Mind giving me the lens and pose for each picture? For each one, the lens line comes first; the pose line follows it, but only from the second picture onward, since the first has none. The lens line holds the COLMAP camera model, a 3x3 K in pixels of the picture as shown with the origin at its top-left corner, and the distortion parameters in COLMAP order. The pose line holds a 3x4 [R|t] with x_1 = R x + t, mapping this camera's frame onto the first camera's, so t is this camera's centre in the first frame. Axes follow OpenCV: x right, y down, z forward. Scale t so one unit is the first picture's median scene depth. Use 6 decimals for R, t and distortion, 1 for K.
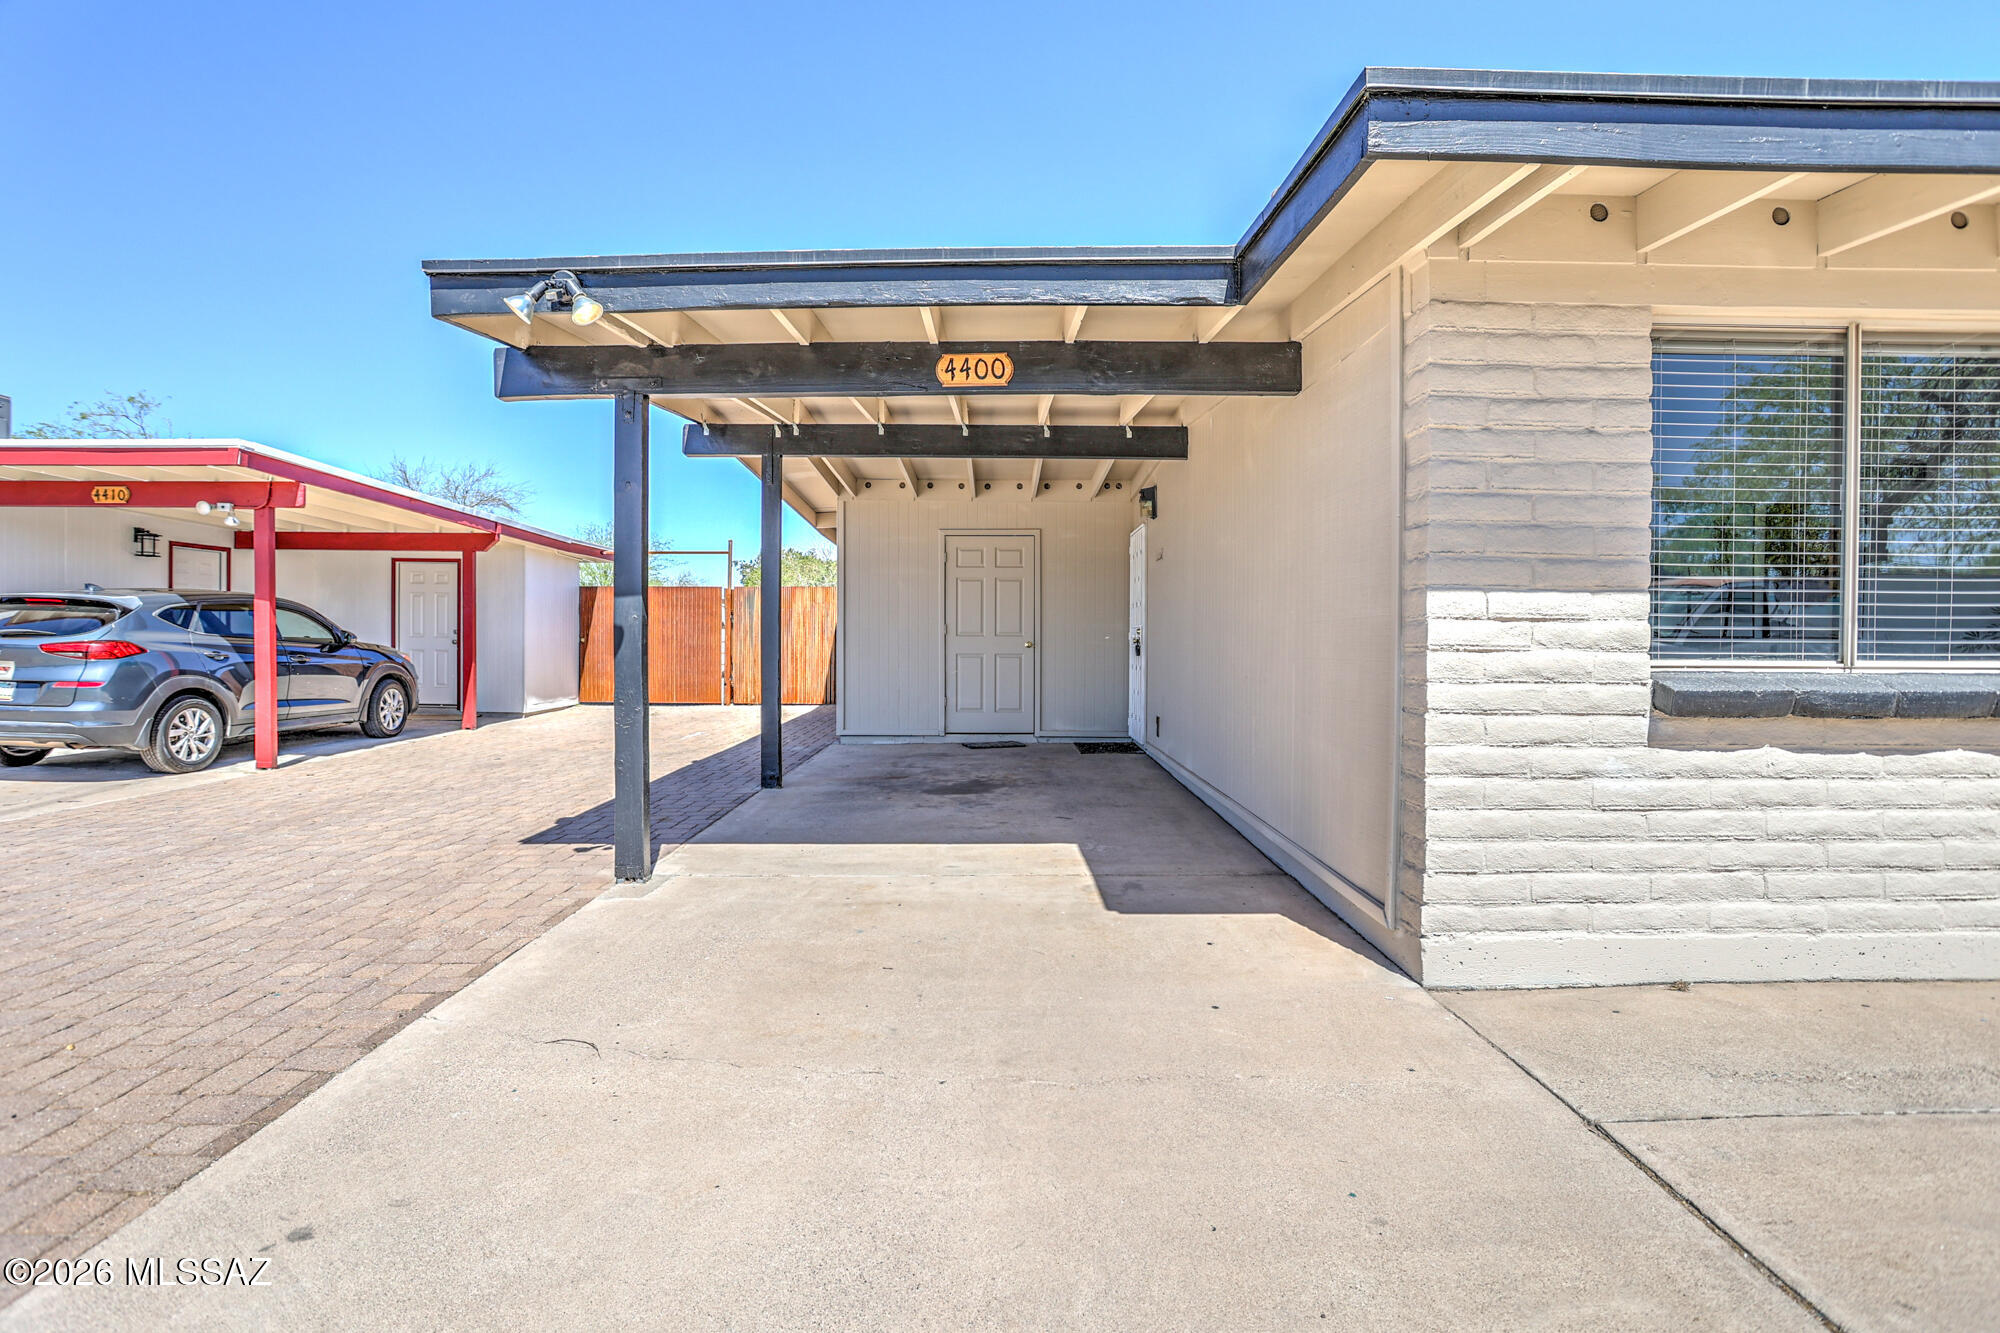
lens RADIAL K [[982.6, 0, 1004.1], [0, 982.6, 659.5], [0, 0, 1]] dist [-0.033335, 0.004598]
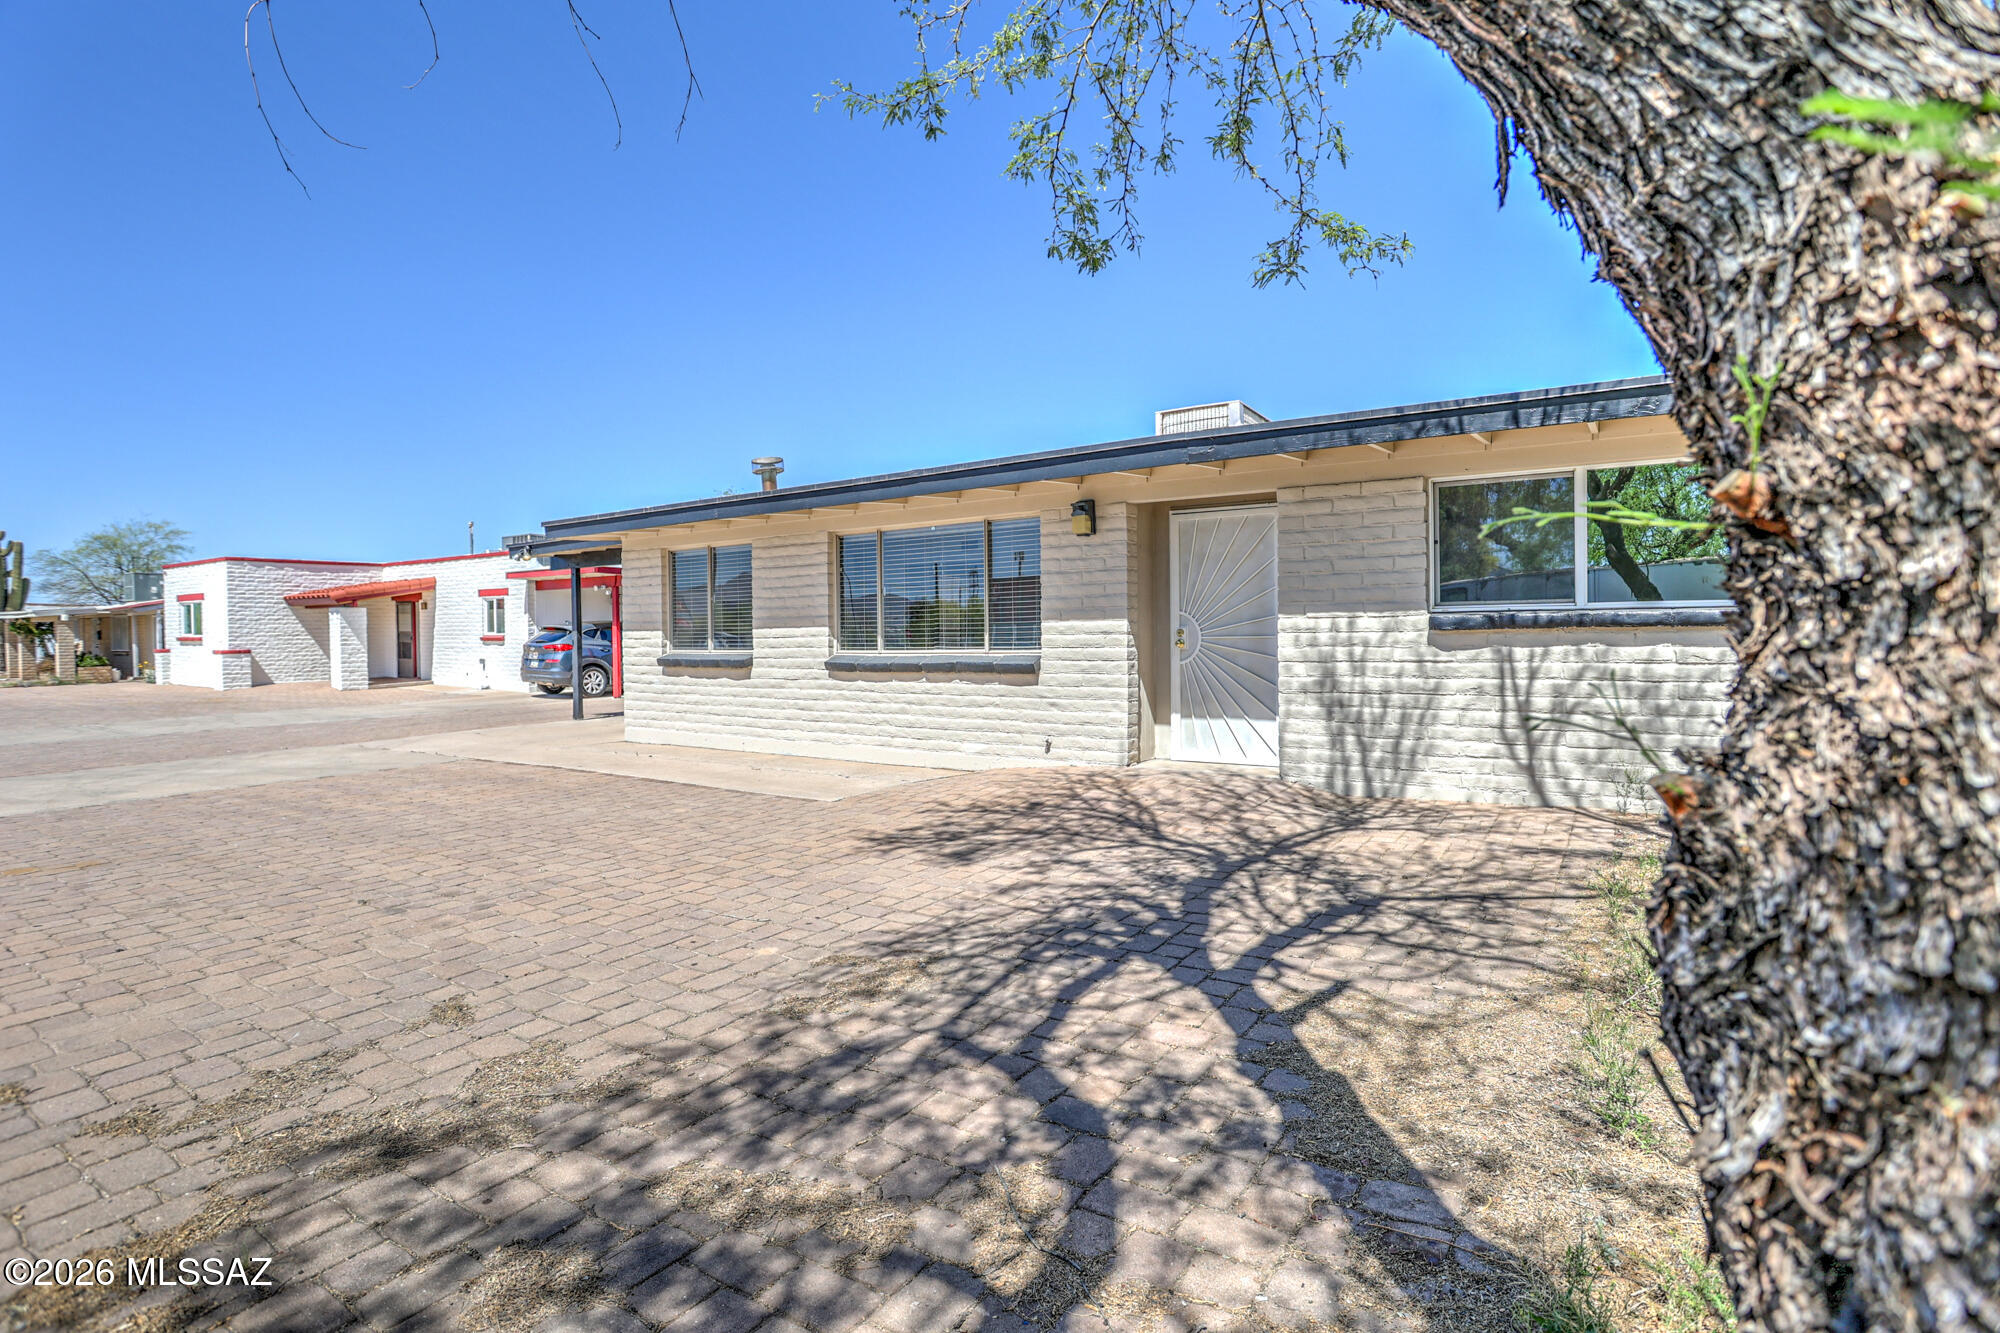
lens RADIAL K [[989.6, 0, 994.2], [0, 989.6, 650.3], [0, 0, 1]] dist [-0.066479, 0.021085]
pose [[0.825158, -0.002387, -0.564898, 3.581685], [0.001998, 0.999997, -0.001307, 0.008426], [0.564899, -0.000050, 0.825160, -1.200014]]
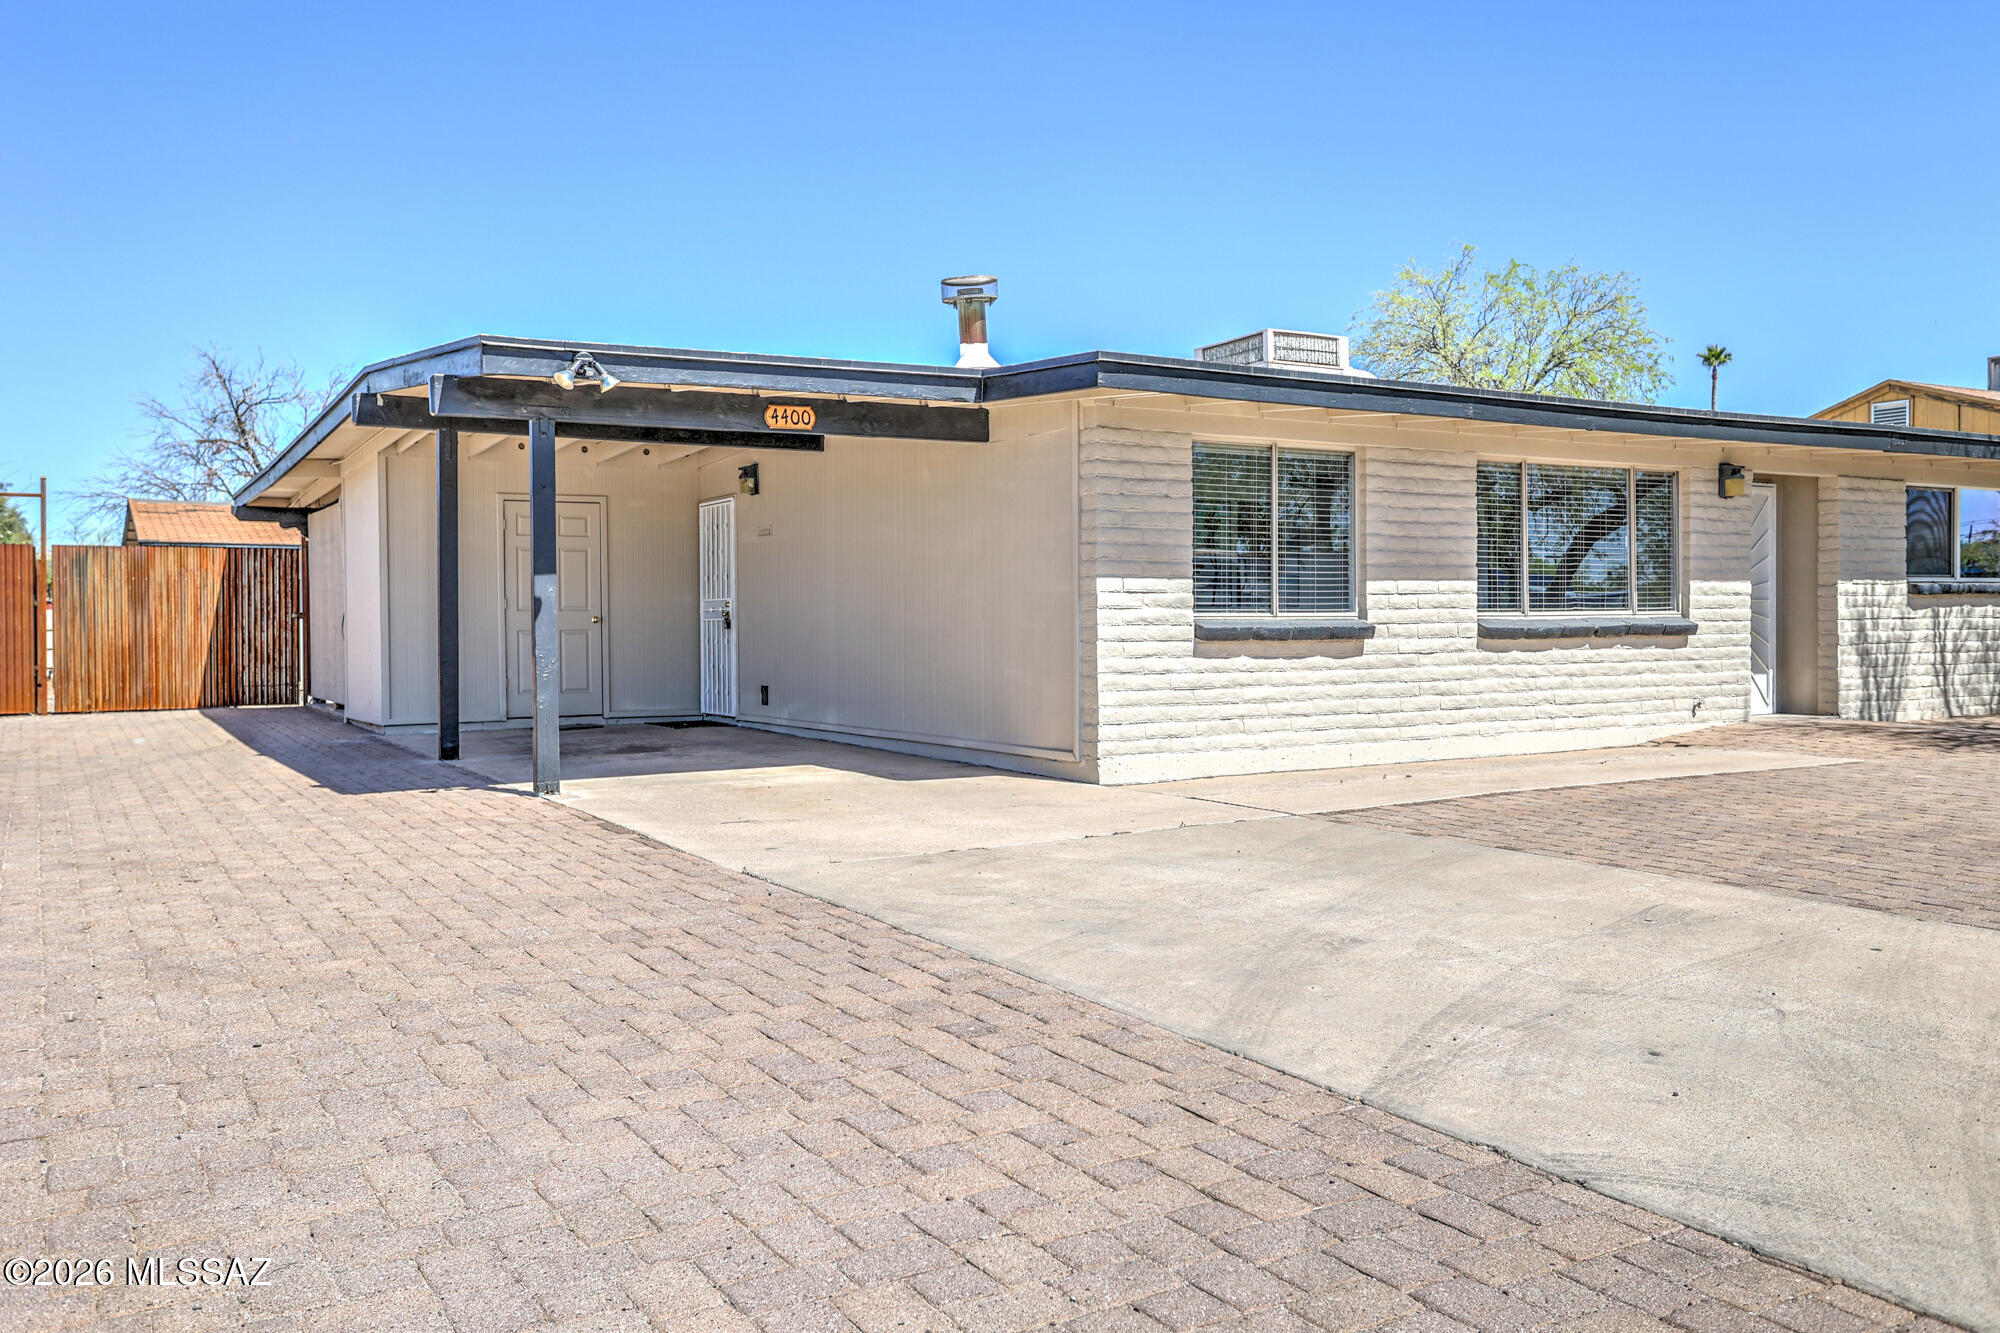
lens RADIAL K [[1604.4, 0, 996.1], [0, 1604.4, 654.0], [0, 0, 1]] dist [-0.009808, -0.000878]
pose [[0.862582, -0.019393, 0.505546, -1.314870], [0.020633, 0.999782, 0.003148, 0.064639], [-0.505497, 0.007716, 0.862794, -1.592527]]
